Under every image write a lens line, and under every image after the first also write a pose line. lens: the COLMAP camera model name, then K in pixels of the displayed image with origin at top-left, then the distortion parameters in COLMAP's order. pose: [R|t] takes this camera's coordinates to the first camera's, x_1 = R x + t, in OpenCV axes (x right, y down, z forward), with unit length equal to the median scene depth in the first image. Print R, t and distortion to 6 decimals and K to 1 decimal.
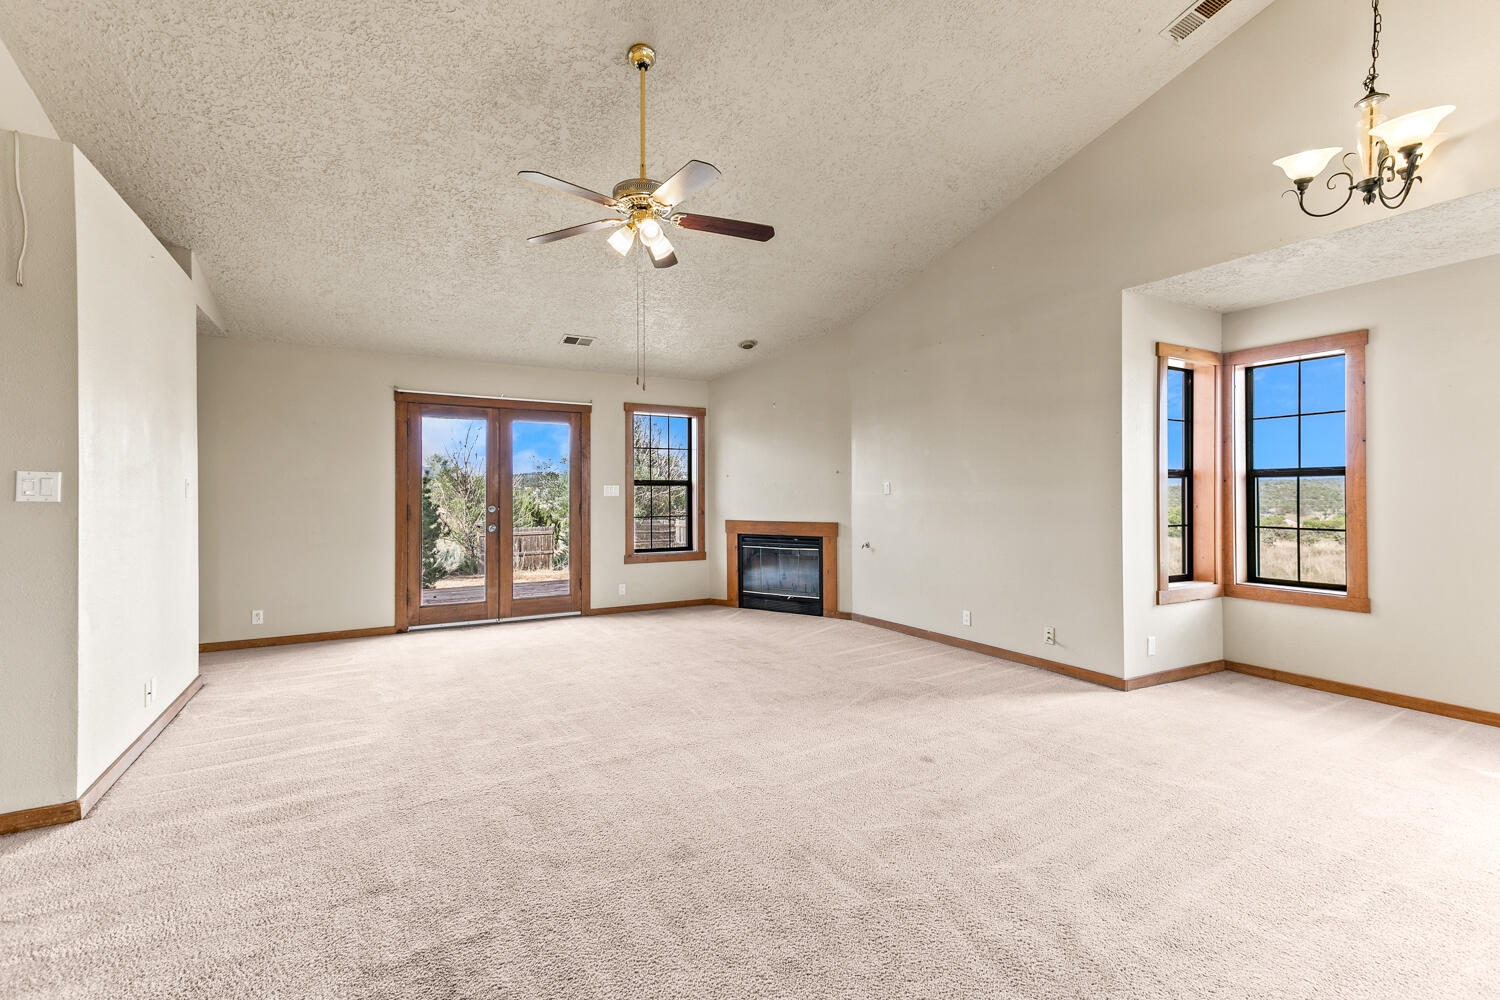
lens RADIAL K [[670.8, 0, 750.7], [0, 670.8, 493.4], [0, 0, 1]] dist [0.021687, 0.001075]
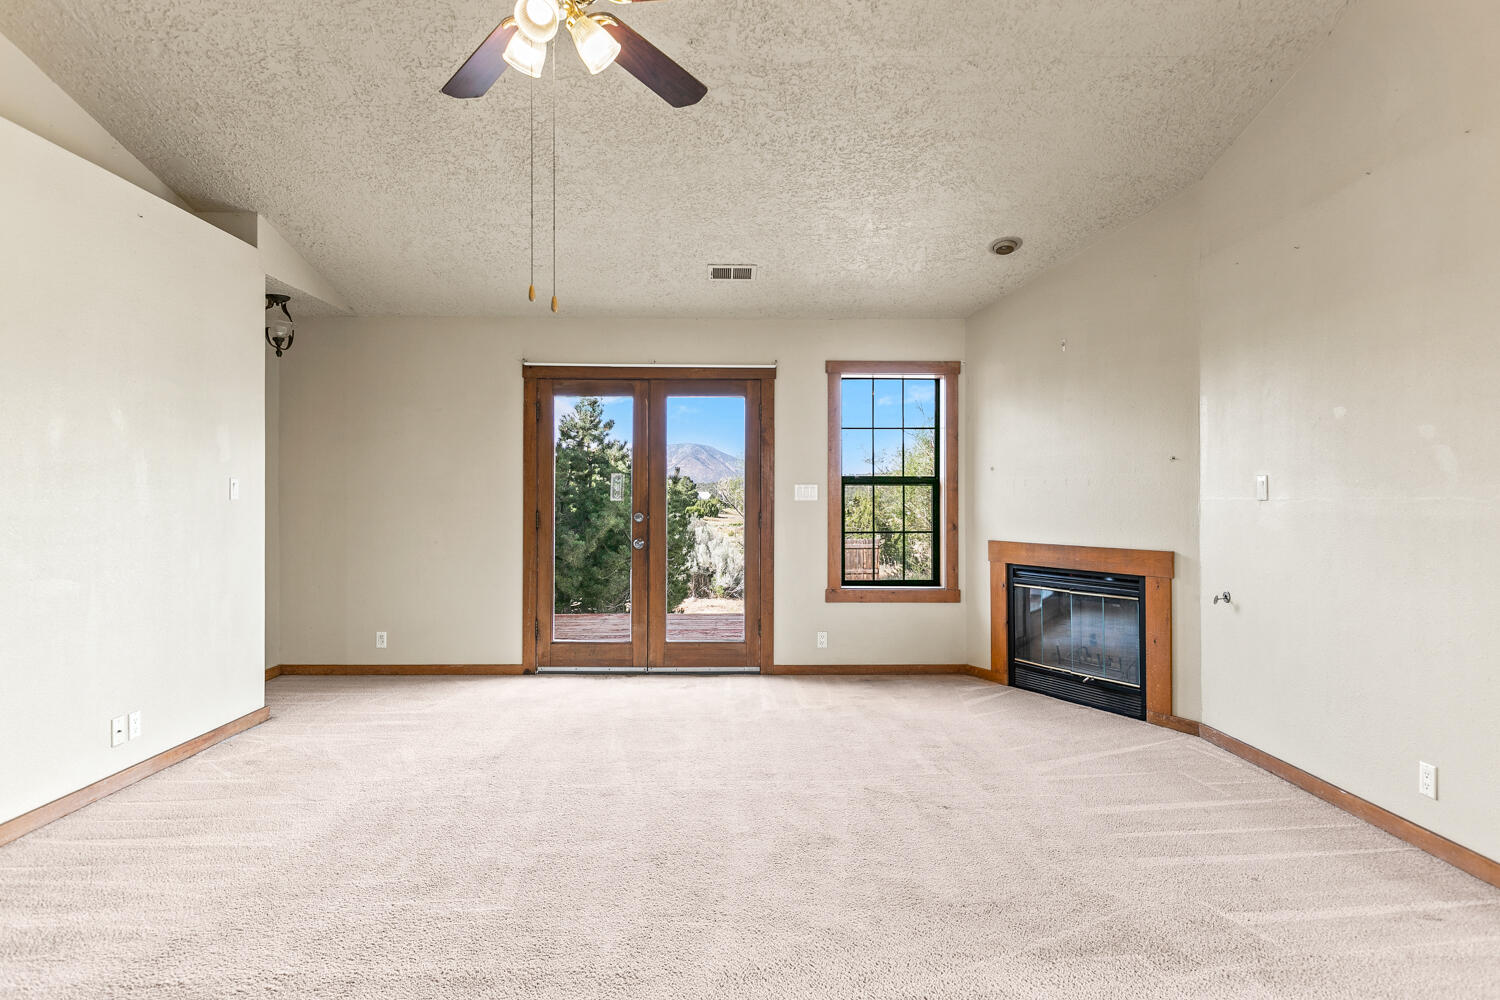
lens RADIAL K [[847.1, 0, 744.3], [0, 847.1, 492.7], [0, 0, 1]] dist [0.003078, -0.002914]
pose [[0.876723, 0.000552, -0.480996, 0.155976], [-0.003174, 0.999984, -0.004638, 0.000235], [0.480986, 0.005593, 0.876710, 0.234907]]
